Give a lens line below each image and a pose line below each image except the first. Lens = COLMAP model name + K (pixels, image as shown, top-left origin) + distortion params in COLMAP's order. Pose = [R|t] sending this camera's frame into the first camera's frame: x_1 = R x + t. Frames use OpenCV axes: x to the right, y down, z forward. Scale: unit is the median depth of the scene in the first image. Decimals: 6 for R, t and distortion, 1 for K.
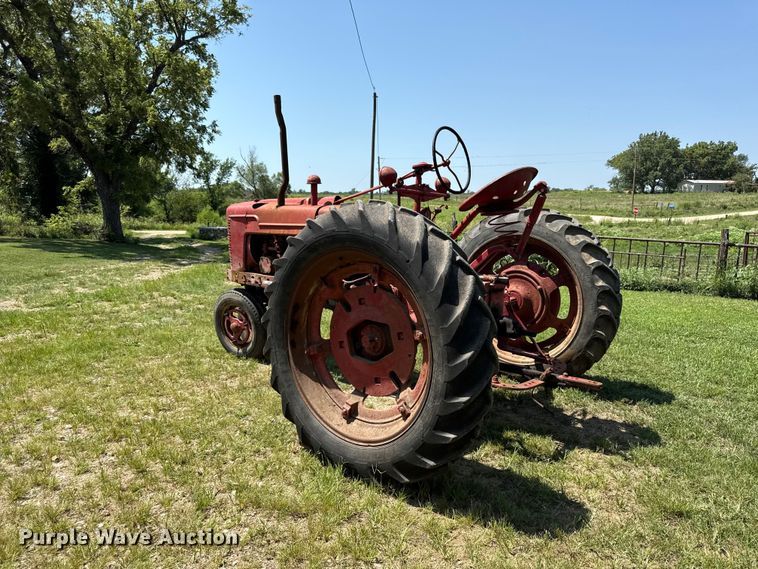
lens RADIAL K [[539.1, 0, 380.3], [0, 539.1, 286.9], [0, 0, 1]] dist [0.039944, -0.051506]
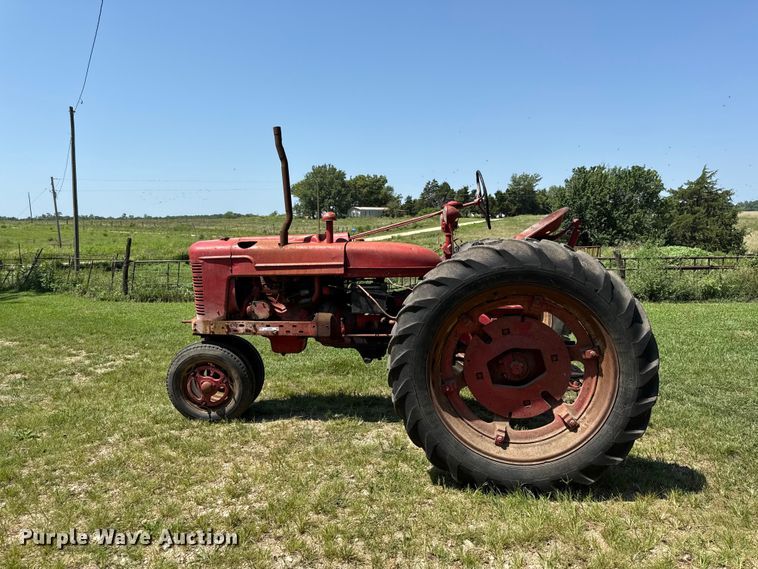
lens RADIAL K [[539.1, 0, 370.9], [0, 539.1, 290.1], [0, 0, 1]] dist [0.039944, -0.051506]
pose [[0.845228, -0.079119, 0.528517, -0.657104], [0.099826, 0.994947, -0.010703, -0.057071], [-0.525000, 0.061806, 0.848855, 0.177043]]
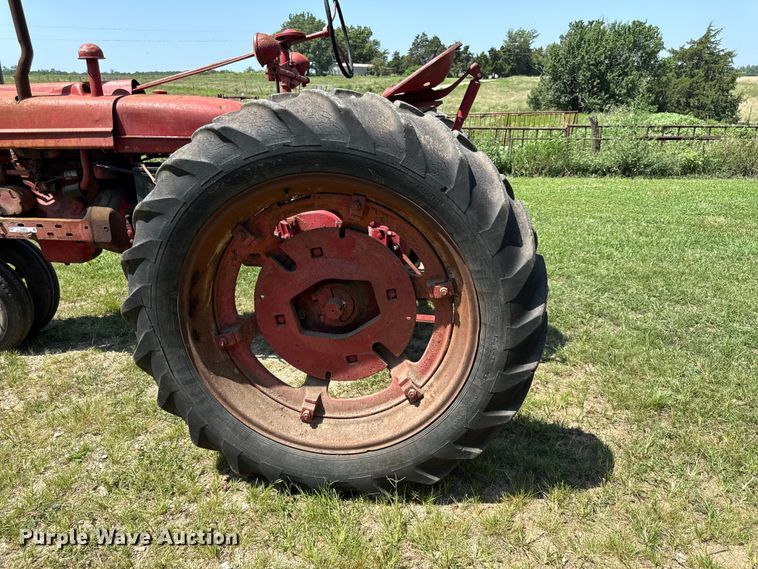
lens RADIAL K [[539.1, 0, 383.4], [0, 539.1, 282.1], [0, 0, 1]] dist [0.039944, -0.051506]
pose [[0.823308, -0.195575, 0.532836, -0.258461], [0.089189, 0.971676, 0.218839, -0.059457], [-0.560544, -0.132649, 0.817432, 0.327674]]
